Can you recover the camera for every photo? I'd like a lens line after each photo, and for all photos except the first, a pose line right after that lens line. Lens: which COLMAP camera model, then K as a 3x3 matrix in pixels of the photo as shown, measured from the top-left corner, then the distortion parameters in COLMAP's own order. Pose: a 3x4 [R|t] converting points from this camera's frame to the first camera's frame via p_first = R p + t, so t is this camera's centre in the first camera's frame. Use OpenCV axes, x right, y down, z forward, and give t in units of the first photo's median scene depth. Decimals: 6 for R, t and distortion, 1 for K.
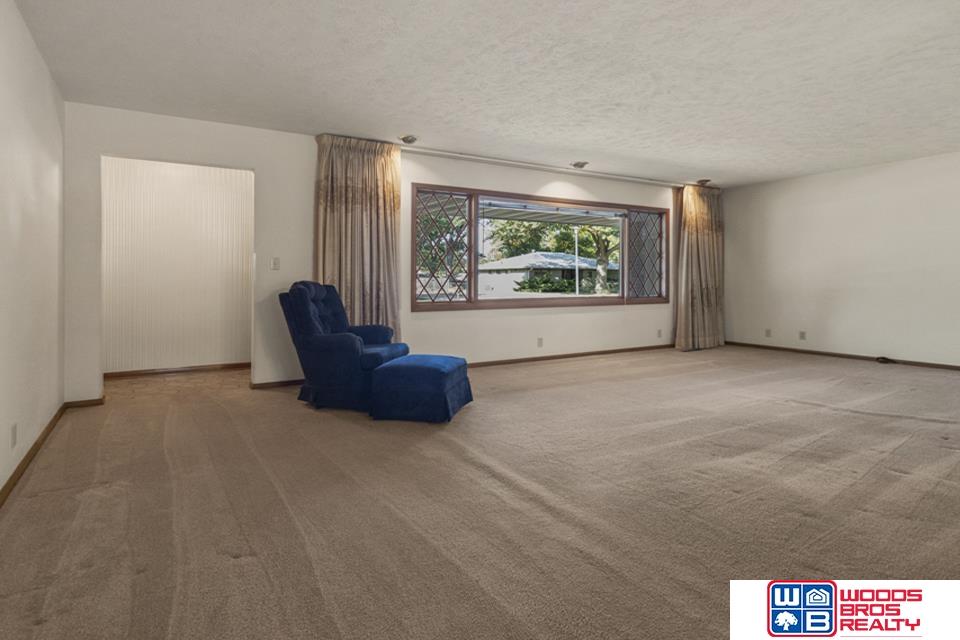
lens RADIAL K [[566.3, 0, 481.9], [0, 566.3, 273.9], [0, 0, 1]] dist [0.023006, 0.000150]
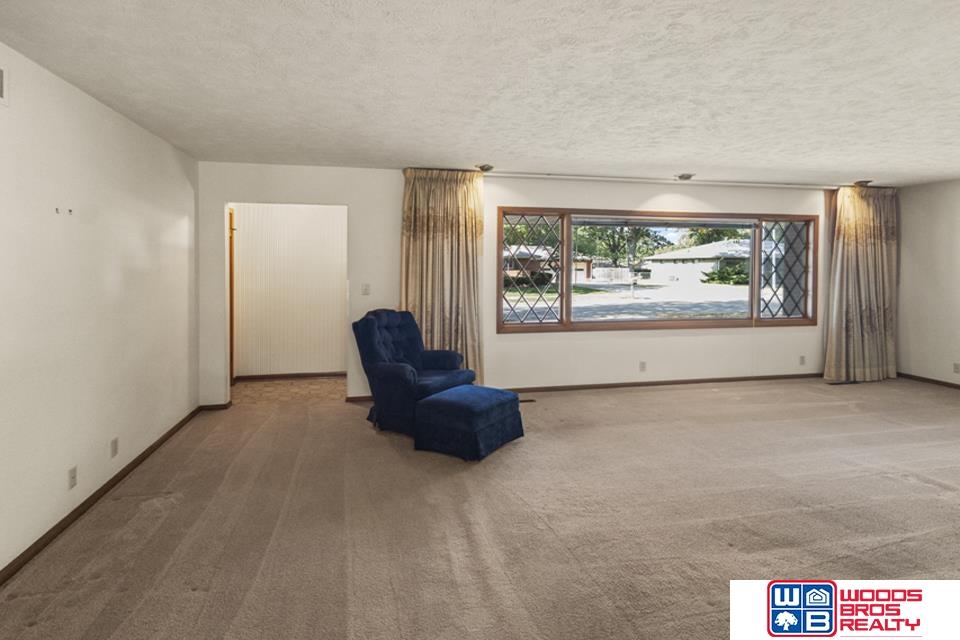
lens RADIAL K [[566.3, 0, 481.9], [0, 566.3, 273.9], [0, 0, 1]] dist [0.023006, 0.000150]
pose [[0.945421, 0.008274, -0.325747, 0.193596], [0.000048, 0.999674, 0.025530, -0.071213], [0.325852, -0.024152, 0.945112, 0.032771]]
